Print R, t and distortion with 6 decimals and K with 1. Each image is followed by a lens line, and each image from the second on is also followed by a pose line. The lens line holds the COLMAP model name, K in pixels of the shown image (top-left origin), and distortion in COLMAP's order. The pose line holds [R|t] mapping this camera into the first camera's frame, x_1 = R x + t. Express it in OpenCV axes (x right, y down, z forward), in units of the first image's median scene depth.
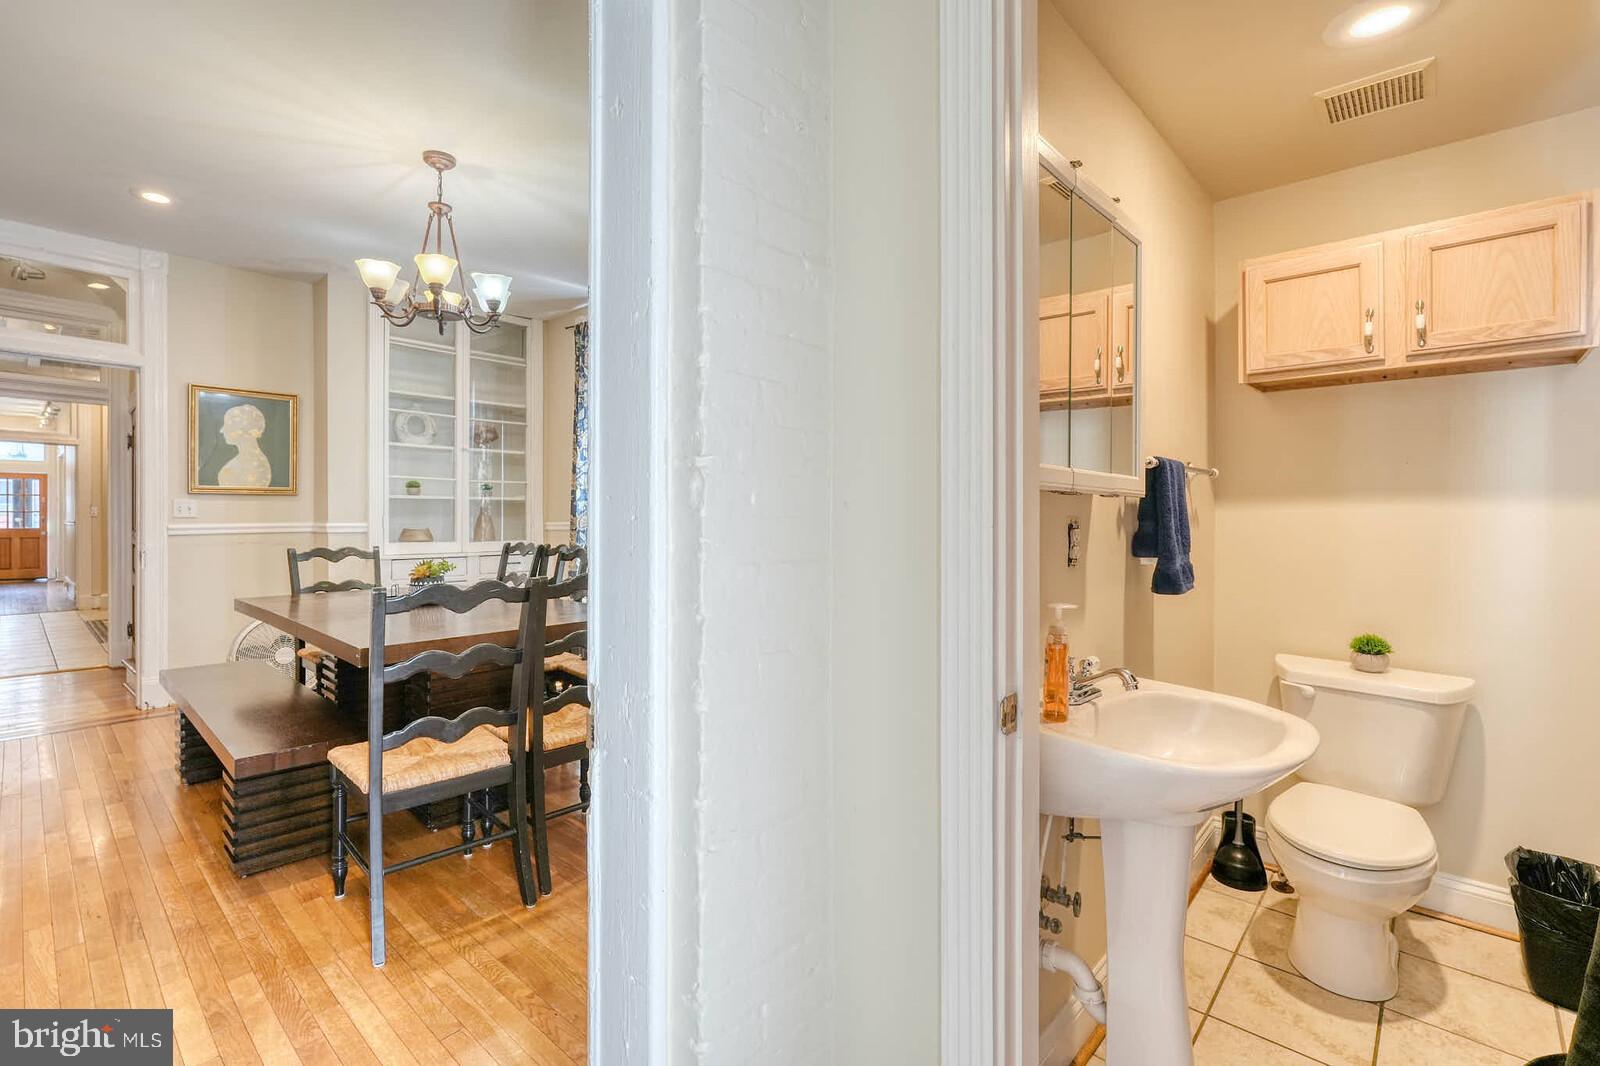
lens RADIAL K [[728.9, 0, 792.8], [0, 728.9, 509.4], [0, 0, 1]] dist [-0.001810, 0.005692]
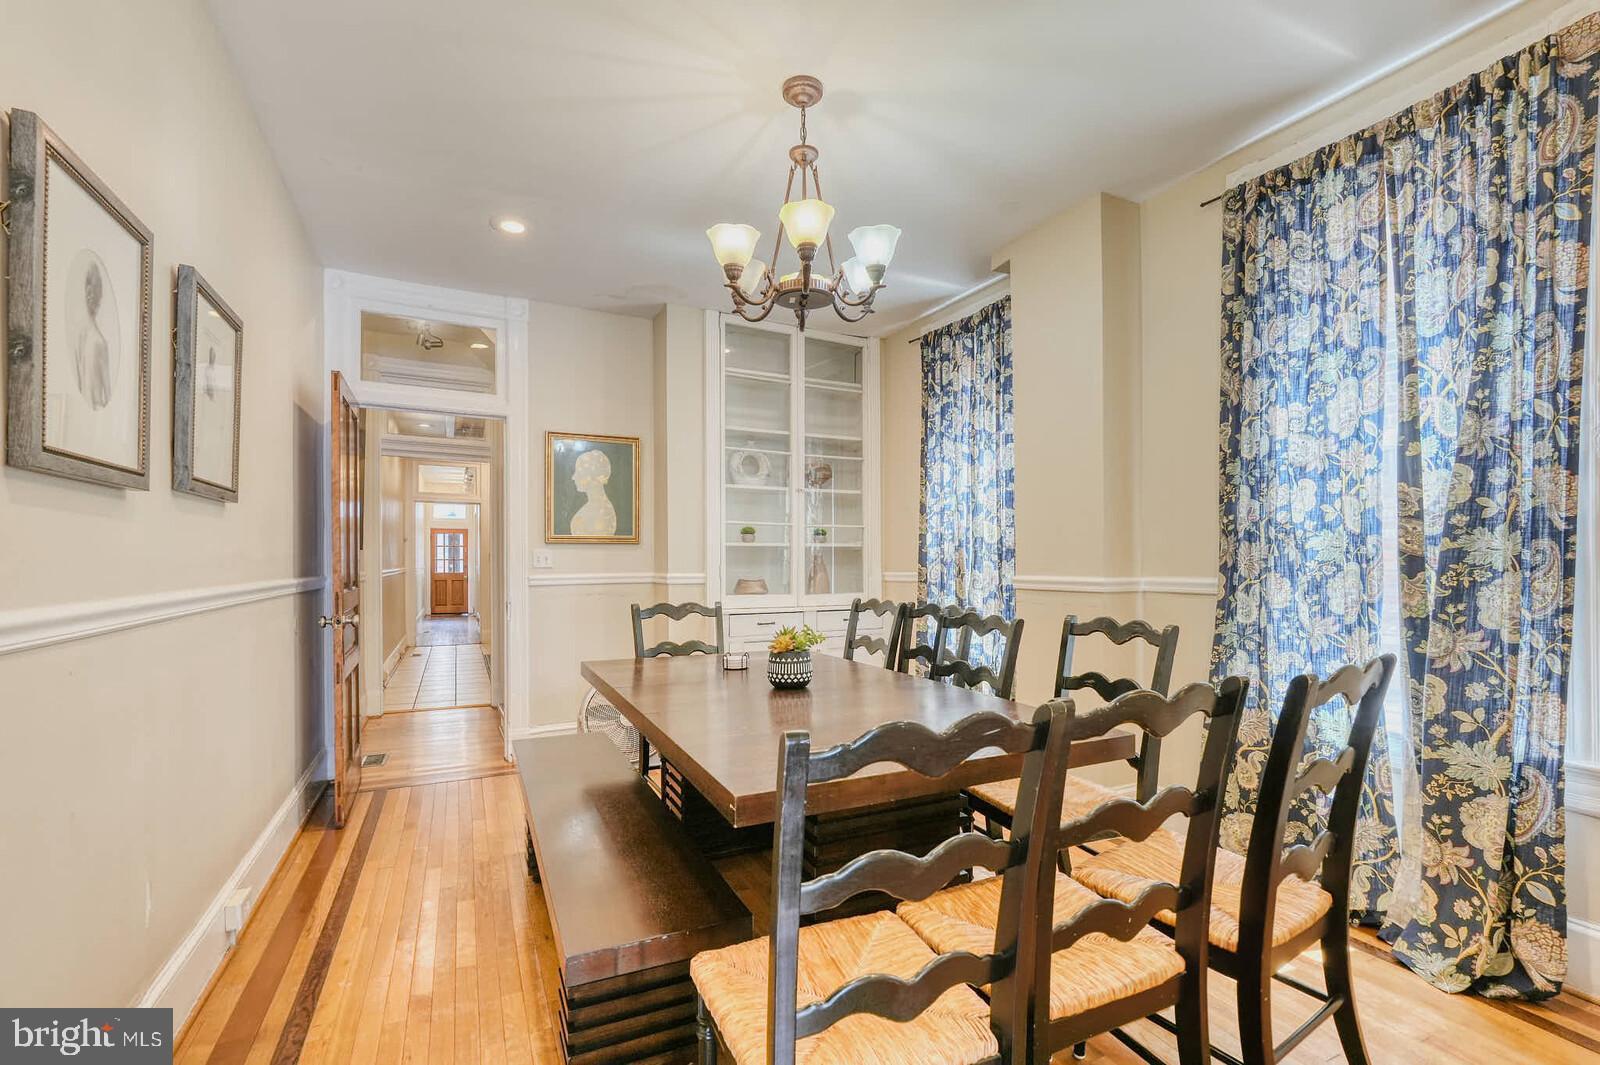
lens RADIAL K [[717.9, 0, 805.0], [0, 717.9, 548.3], [0, 0, 1]] dist [-0.003281, 0.004081]
pose [[0.933395, -0.008598, -0.358748, -0.147621], [0.005301, 0.999934, -0.010172, -0.002962], [0.358812, 0.007593, 0.933379, 0.211460]]
